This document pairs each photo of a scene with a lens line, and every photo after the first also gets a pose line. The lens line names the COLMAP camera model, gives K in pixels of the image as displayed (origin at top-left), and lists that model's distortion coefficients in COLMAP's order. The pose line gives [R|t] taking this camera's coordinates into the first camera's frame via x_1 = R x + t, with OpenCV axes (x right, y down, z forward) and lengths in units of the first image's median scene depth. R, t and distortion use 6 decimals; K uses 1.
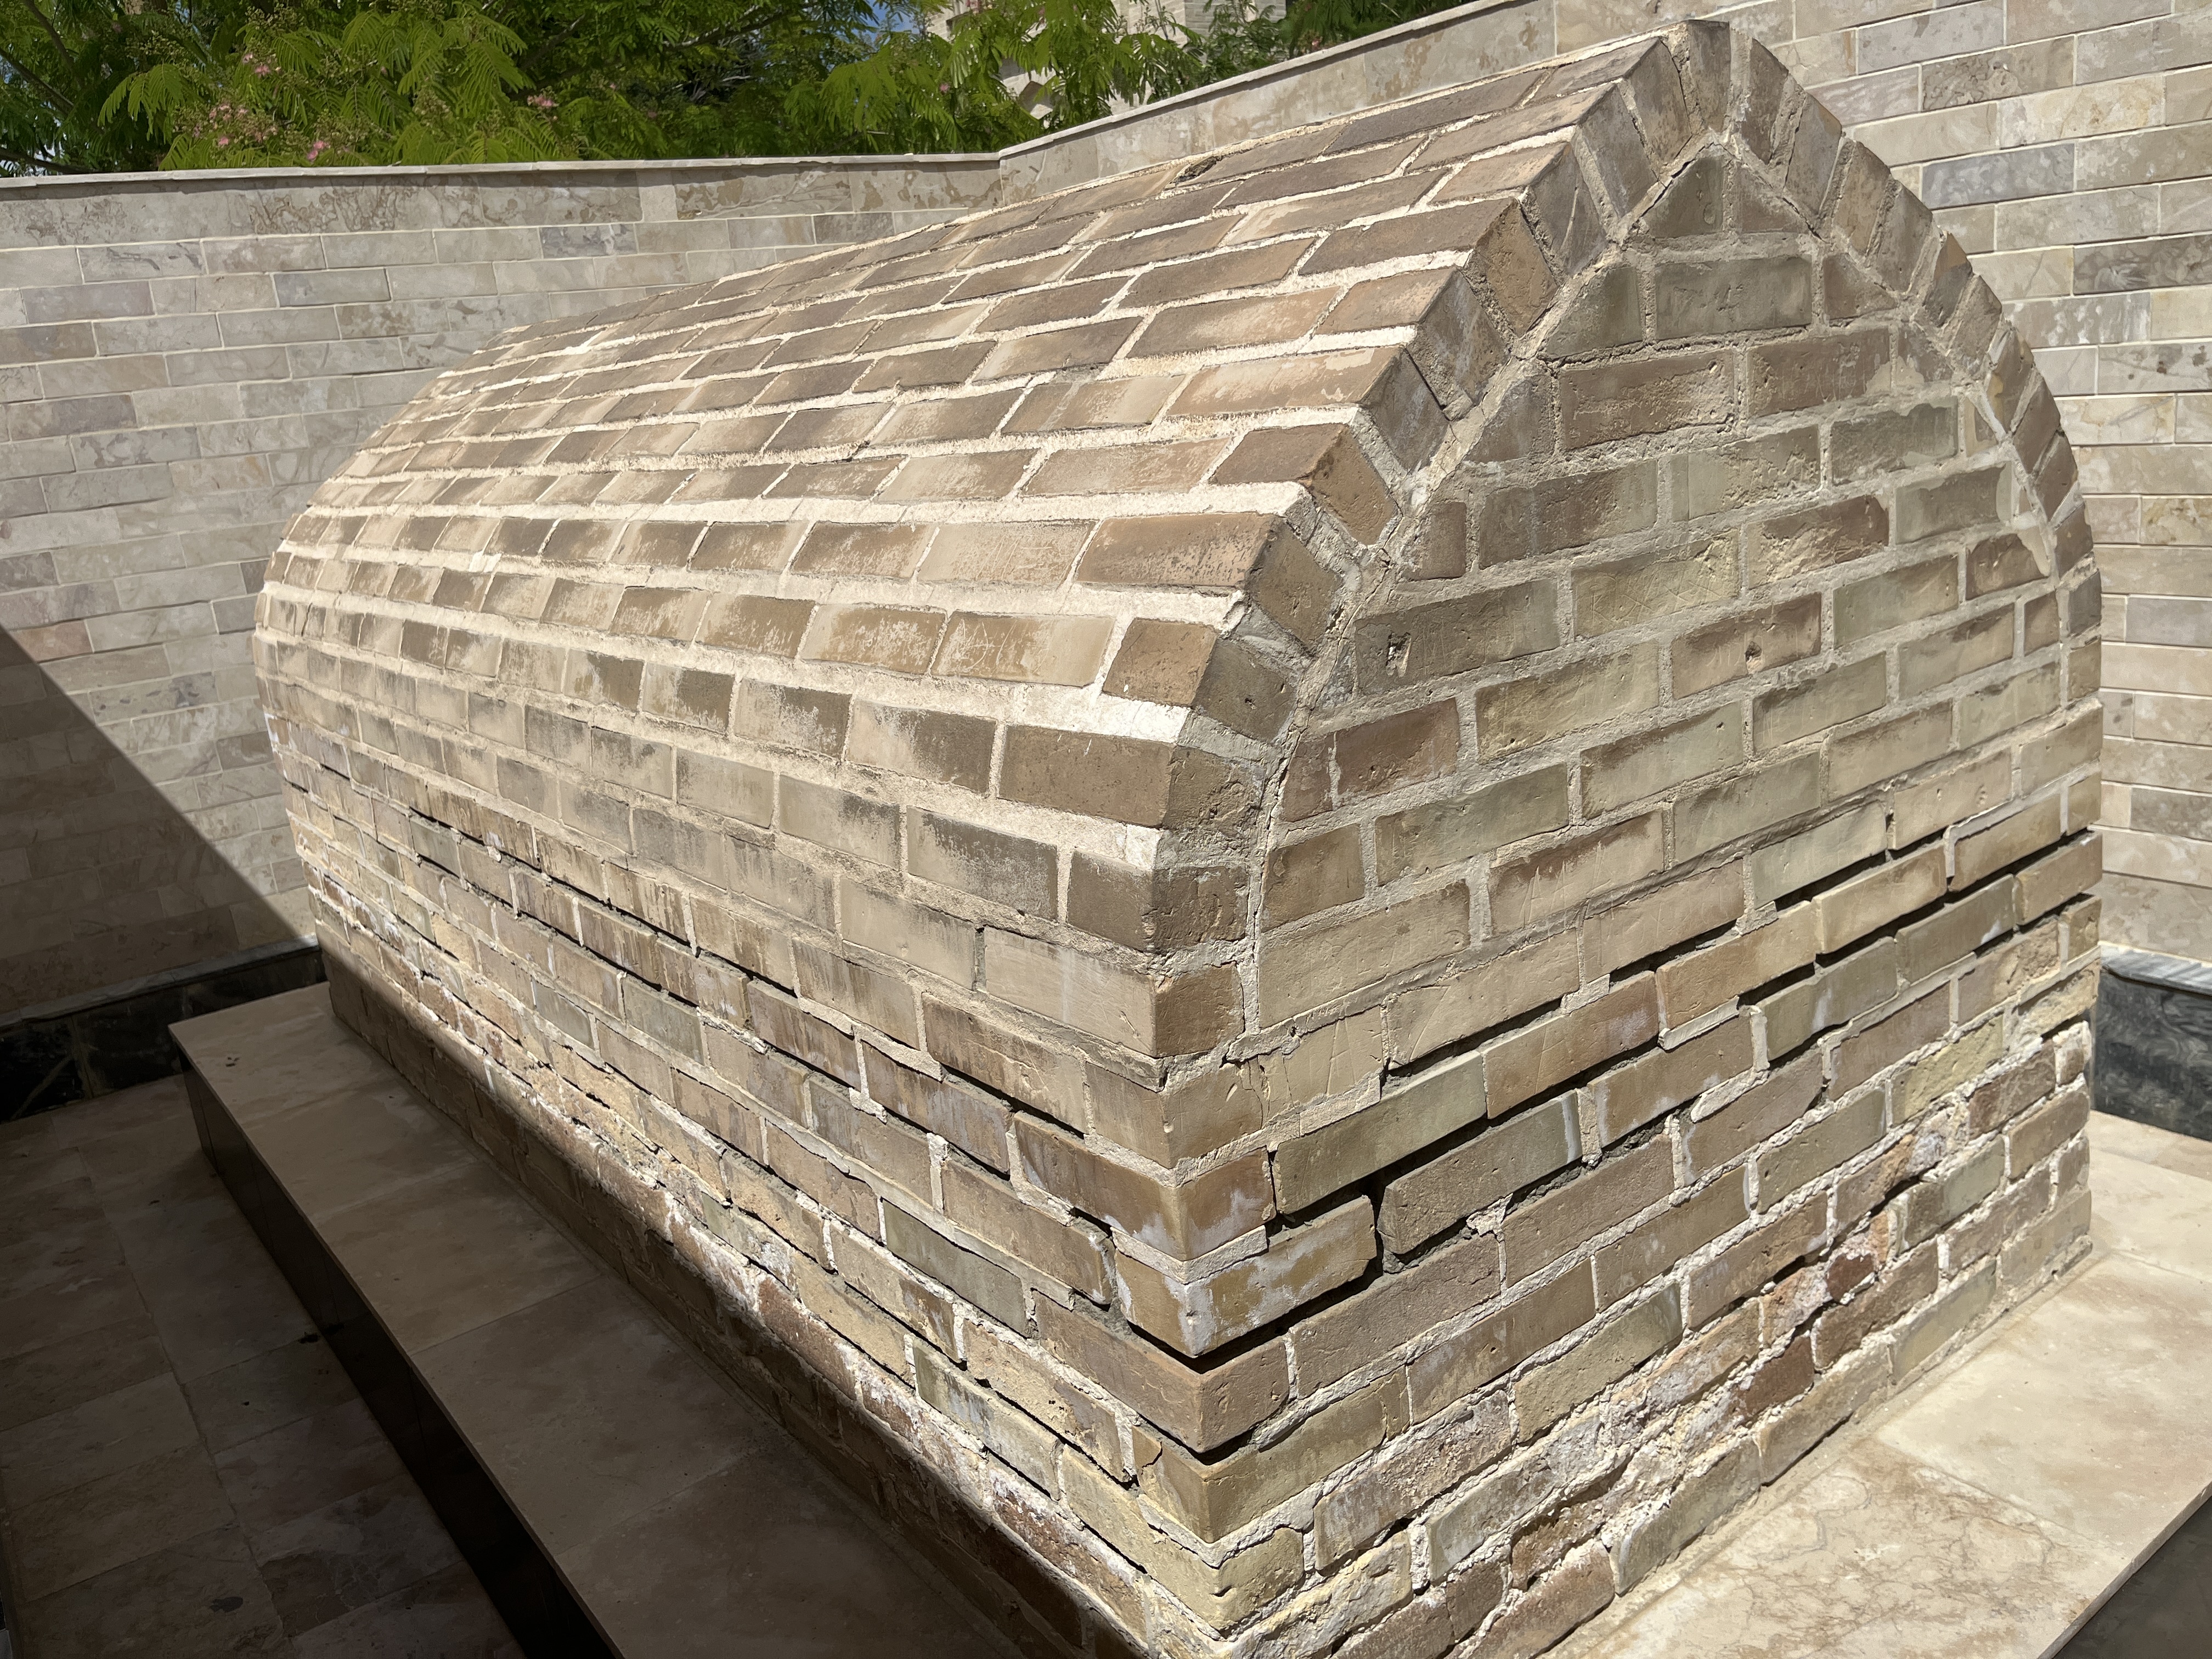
lens RADIAL K [[1683.6, 0, 1092.2], [0, 1683.6, 834.9], [0, 0, 1]] dist [0.068610, -0.079468]
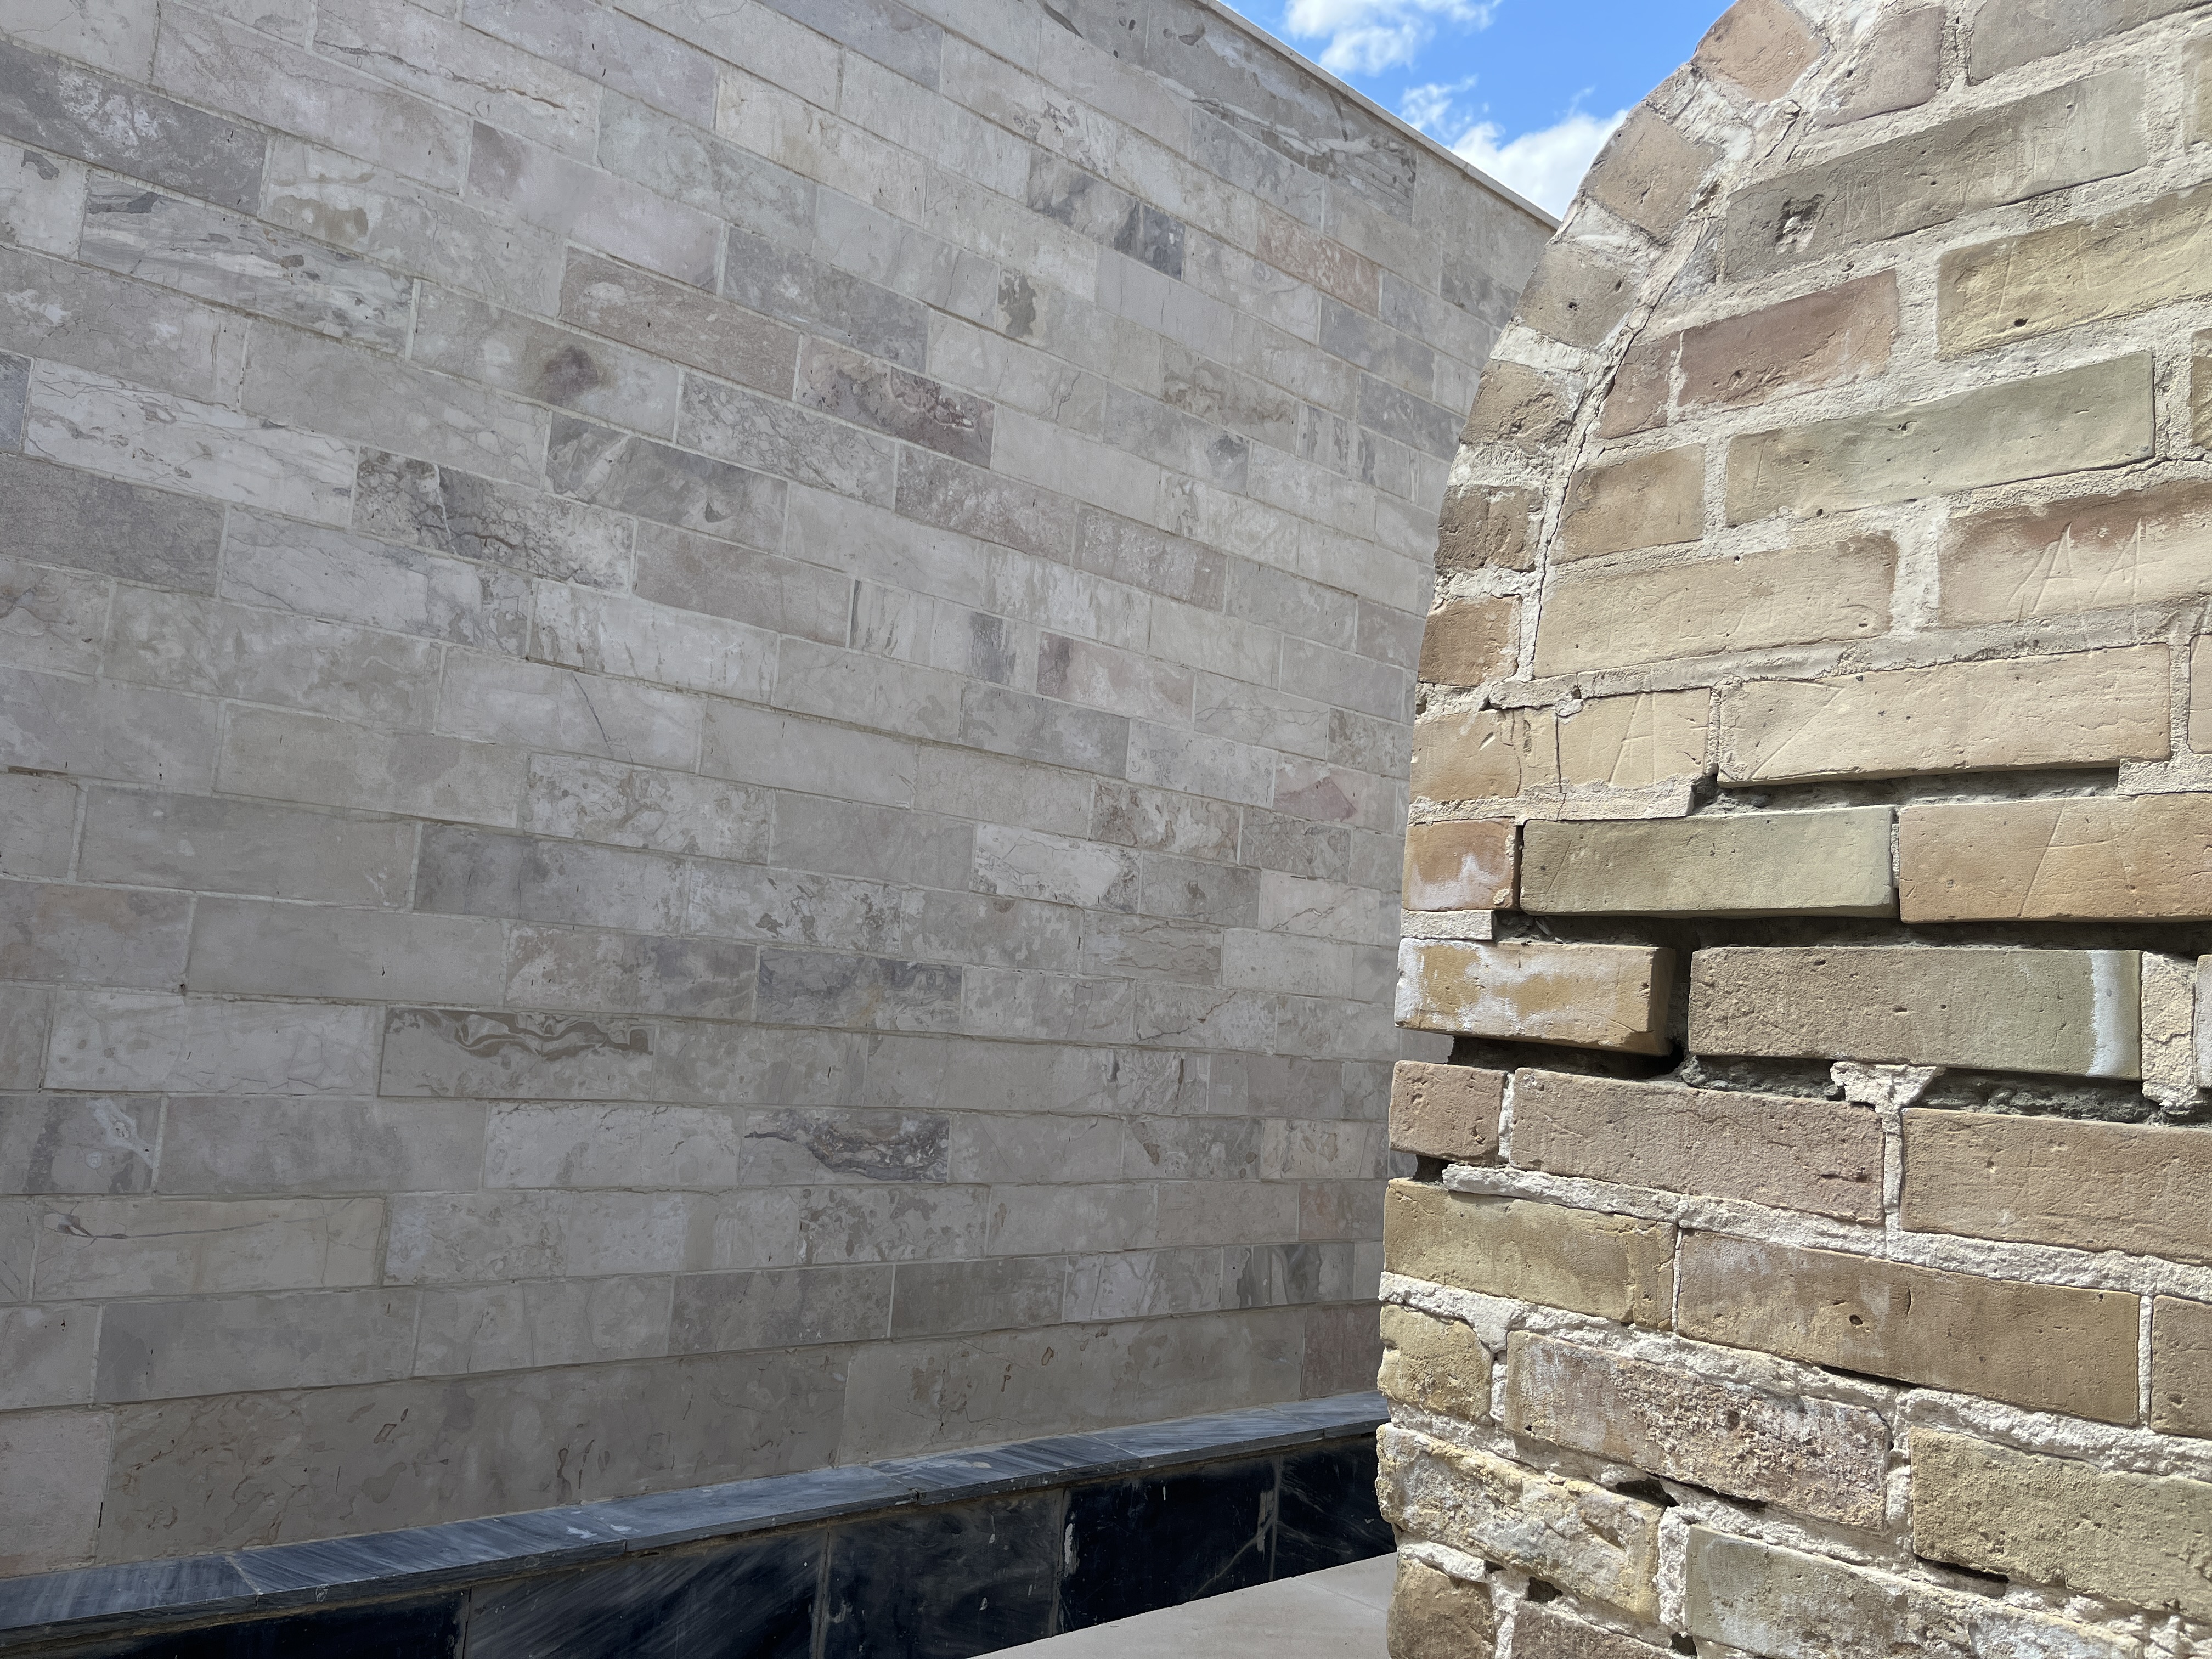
lens RADIAL K [[1683.6, 0, 1100.6], [0, 1683.6, 831.2], [0, 0, 1]] dist [0.068610, -0.079468]
pose [[0.079396, 0.005328, -0.996829, 0.933347], [-0.337821, 0.940956, -0.021877, 0.278423], [0.937856, 0.338487, 0.076508, 0.734382]]
